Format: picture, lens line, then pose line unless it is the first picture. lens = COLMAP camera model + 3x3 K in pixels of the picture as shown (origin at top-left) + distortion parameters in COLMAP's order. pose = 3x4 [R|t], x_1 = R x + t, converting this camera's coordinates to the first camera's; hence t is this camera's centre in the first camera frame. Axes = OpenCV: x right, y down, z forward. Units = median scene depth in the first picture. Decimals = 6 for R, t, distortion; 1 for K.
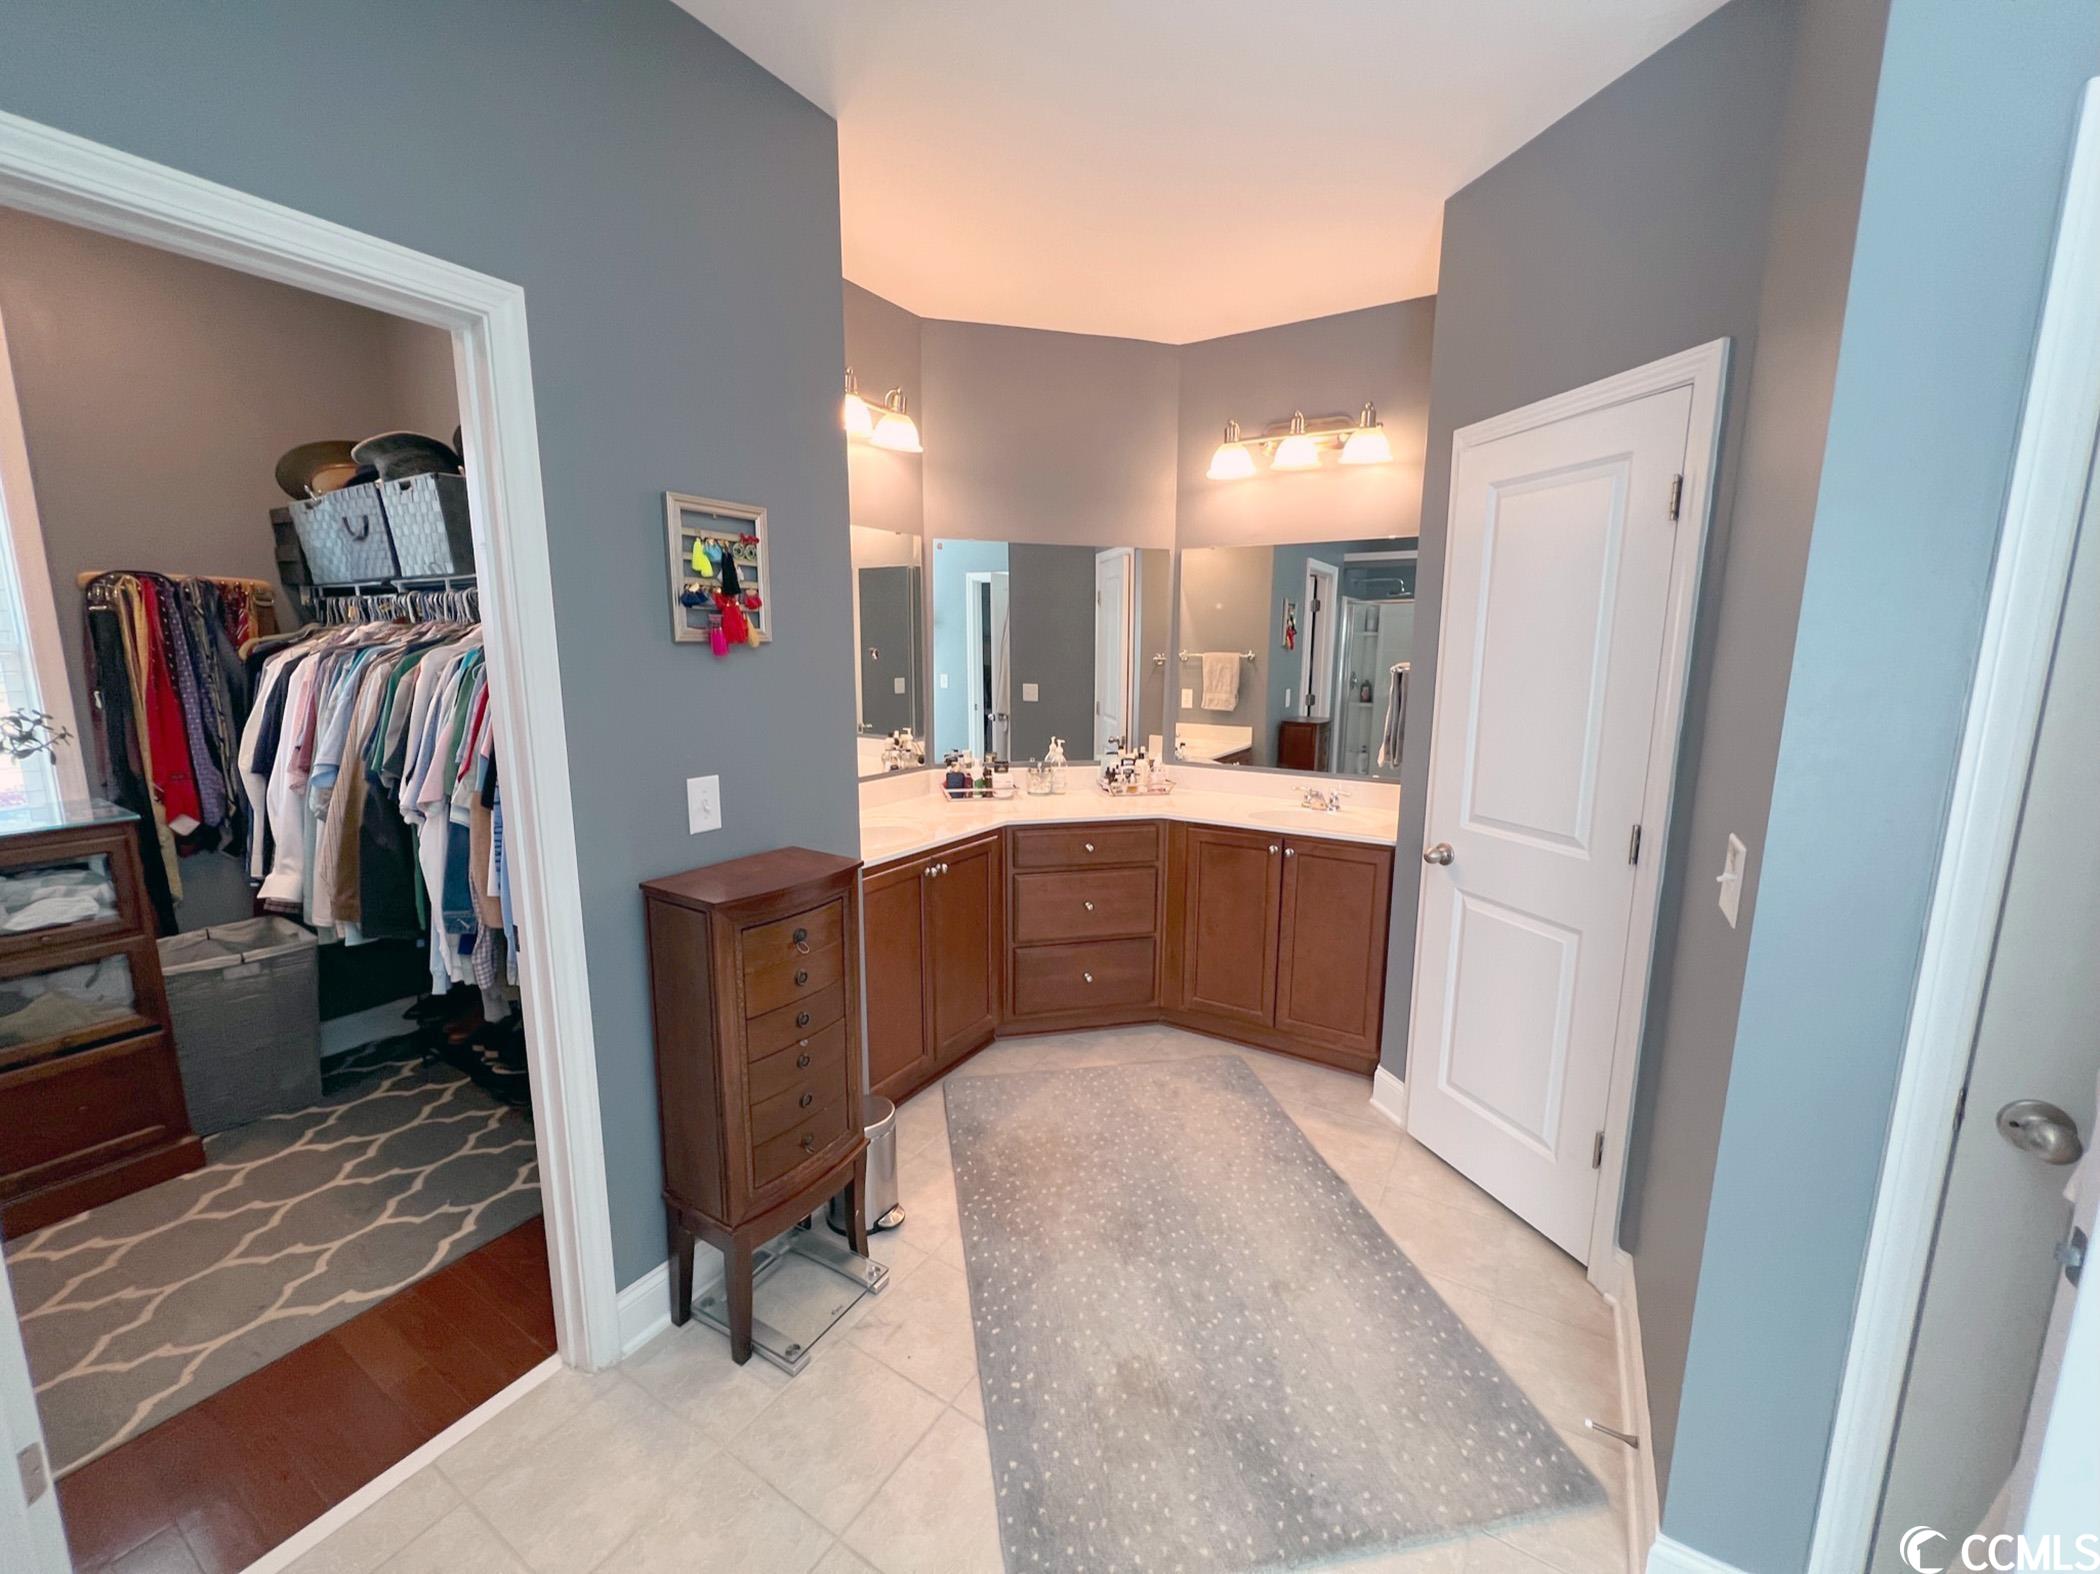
lens RADIAL K [[836.8, 0, 1057.2], [0, 836.8, 779.5], [0, 0, 1]] dist [0.000630, -0.000624]
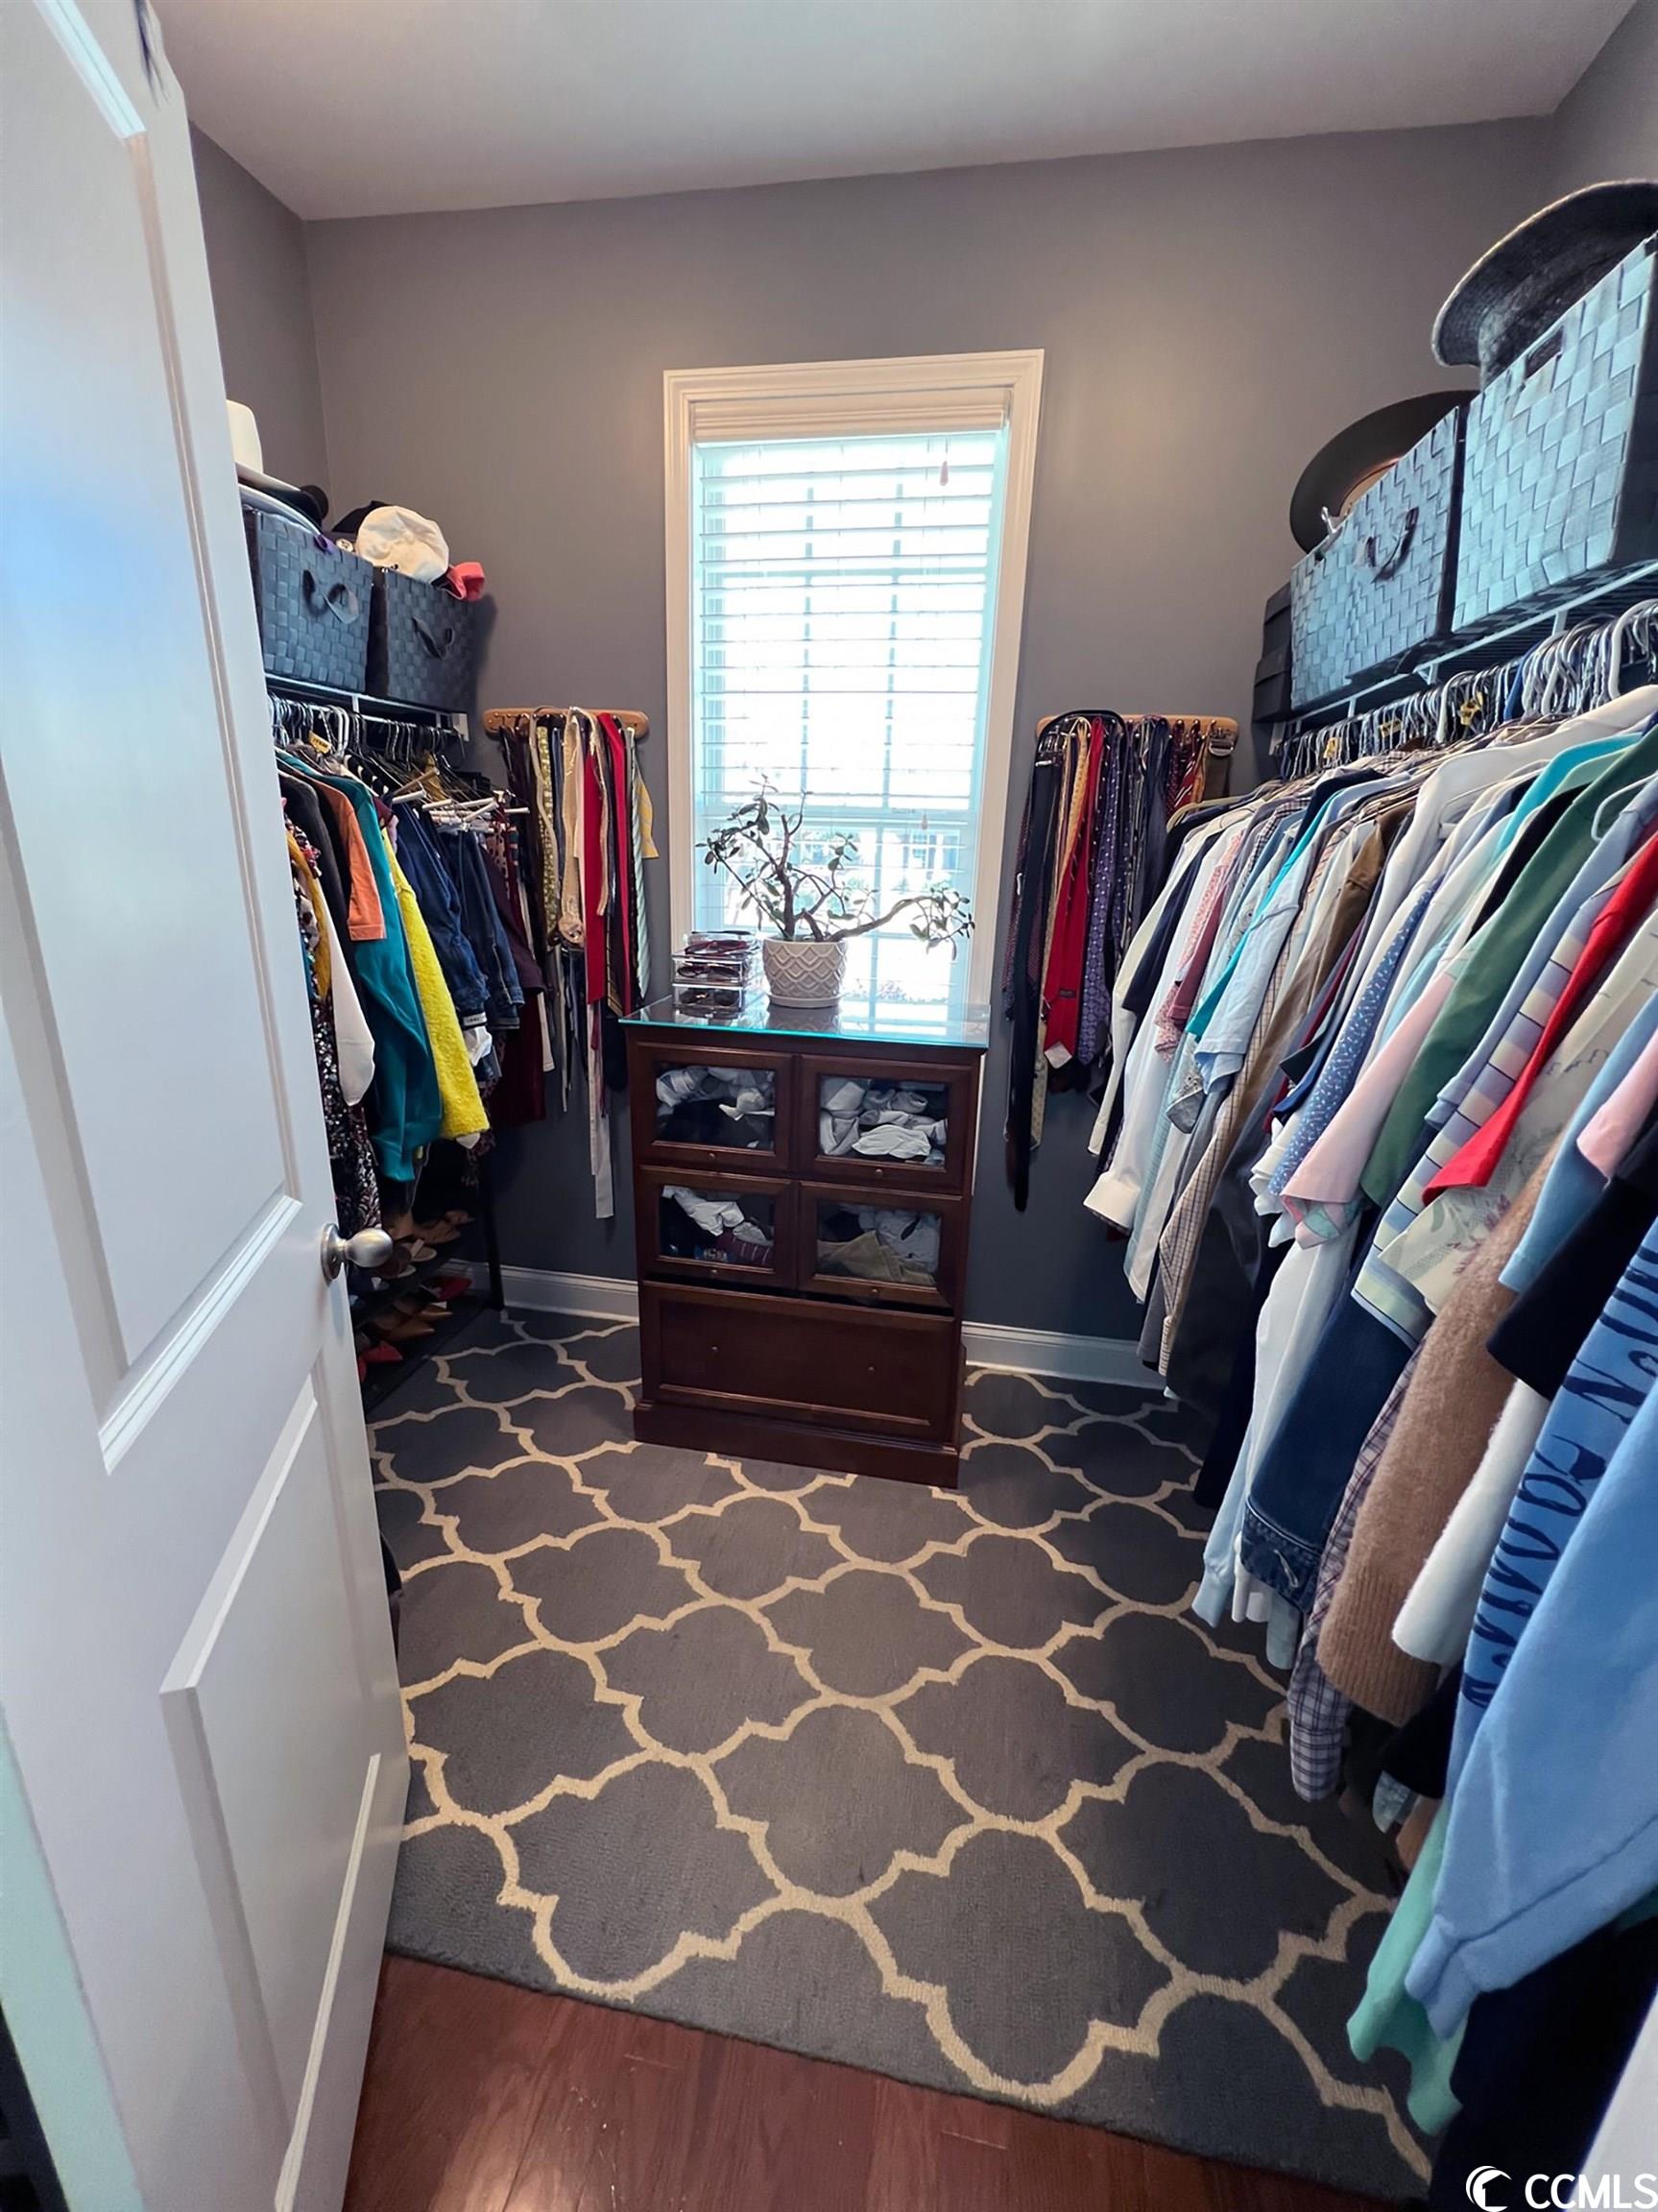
lens RADIAL K [[881.4, 0, 829.0], [0, 881.4, 1106.0], [0, 0, 1]] dist [0.000630, -0.000624]
pose [[0.361892, 0.266905, -0.893194, -0.404785], [-0.179017, 0.960202, 0.214397, -0.039787], [0.914870, 0.082308, 0.395270, 0.519245]]
